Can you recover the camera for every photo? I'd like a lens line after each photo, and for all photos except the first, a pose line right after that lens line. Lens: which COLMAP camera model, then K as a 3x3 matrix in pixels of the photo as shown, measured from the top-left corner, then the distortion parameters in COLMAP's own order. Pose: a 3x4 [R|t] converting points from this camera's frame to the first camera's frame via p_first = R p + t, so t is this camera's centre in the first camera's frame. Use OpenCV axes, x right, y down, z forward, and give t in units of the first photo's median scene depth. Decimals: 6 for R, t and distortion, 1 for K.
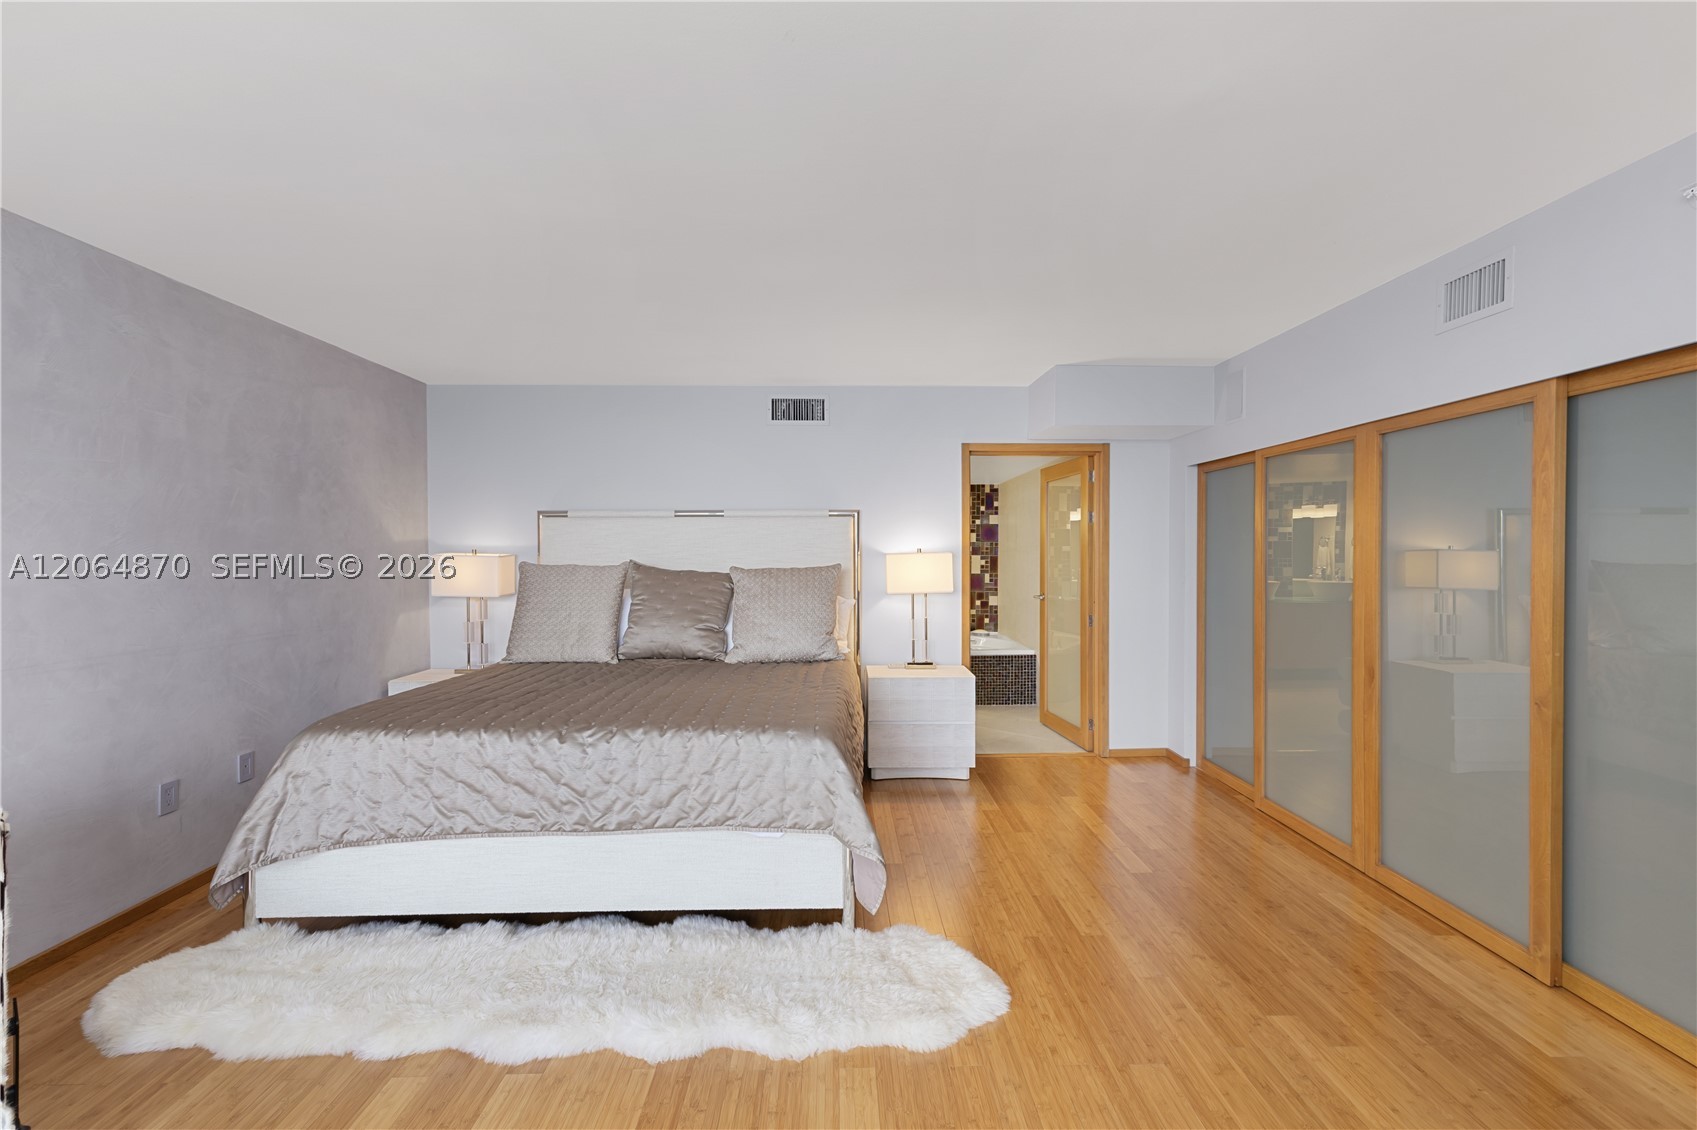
lens RADIAL K [[740.8, 0, 838.7], [0, 740.8, 567.4], [0, 0, 1]] dist [0.014223, -0.005891]
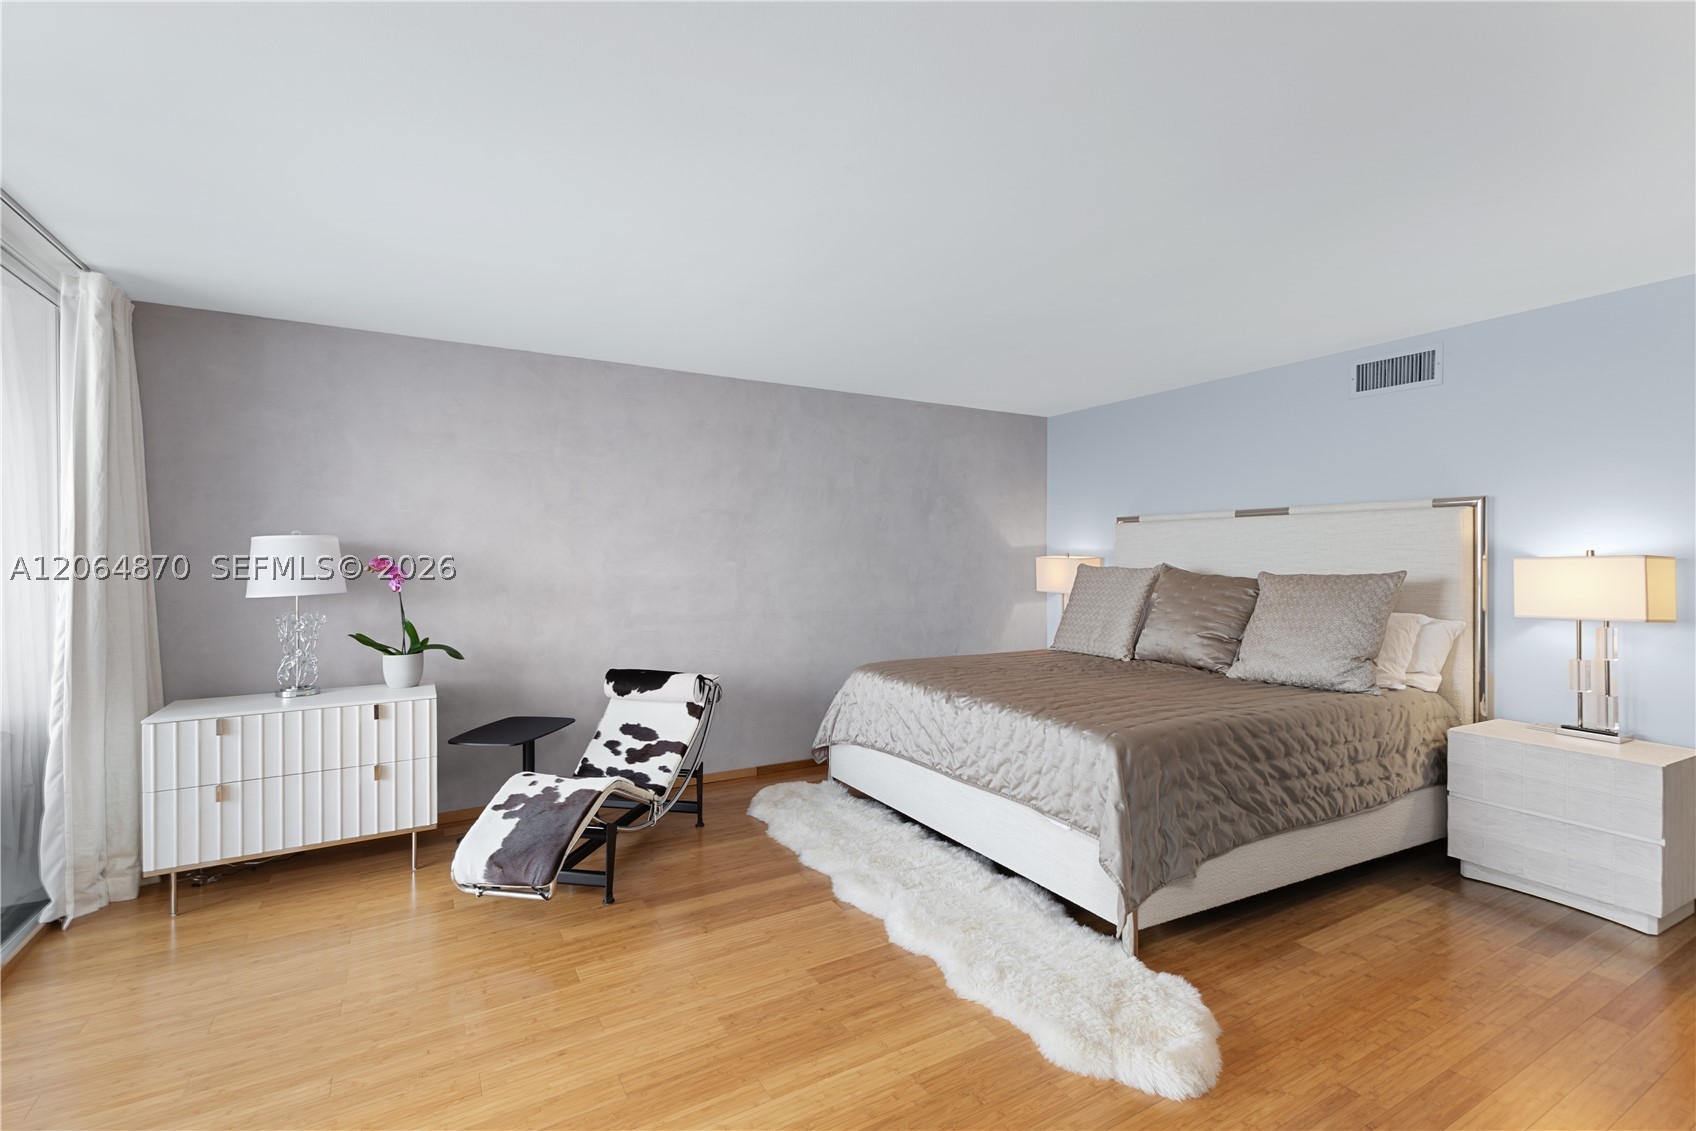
lens RADIAL K [[740.4, 0, 819.4], [0, 740.4, 560.7], [0, 0, 1]] dist [0.014223, -0.005891]
pose [[0.470992, 0.006488, -0.882113, 0.654650], [-0.019110, 0.999813, -0.002850, -0.002353], [0.881930, 0.018199, 0.471028, 0.197769]]
